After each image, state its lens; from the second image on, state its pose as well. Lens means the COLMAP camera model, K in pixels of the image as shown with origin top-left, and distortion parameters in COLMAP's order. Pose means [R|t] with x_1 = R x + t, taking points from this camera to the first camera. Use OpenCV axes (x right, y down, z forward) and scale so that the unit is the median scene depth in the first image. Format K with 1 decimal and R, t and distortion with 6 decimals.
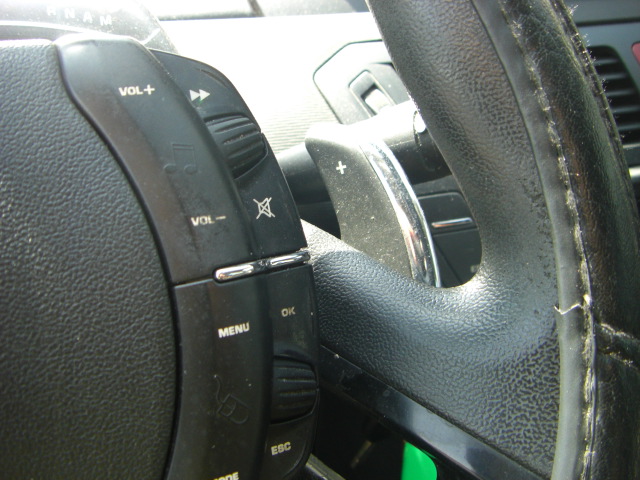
lens RADIAL K [[723.1, 0, 316.4], [0, 723.1, 241.1], [0, 0, 1]] dist [-0.138887, 0.000000]
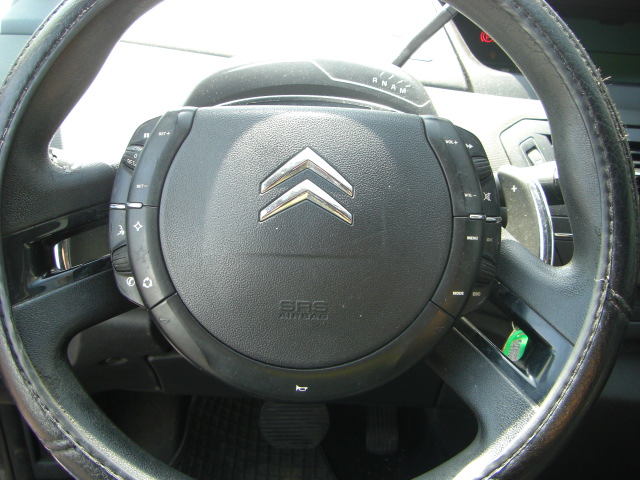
lens RADIAL K [[723.1, 0, 320.7], [0, 723.1, 237.5], [0, 0, 1]] dist [-0.138887, 0.000000]
pose [[0.968969, 0.188392, -0.160025, -0.148215], [-0.193591, 0.980928, -0.017398, 0.175204], [0.153696, 0.047837, 0.986960, -1.068899]]
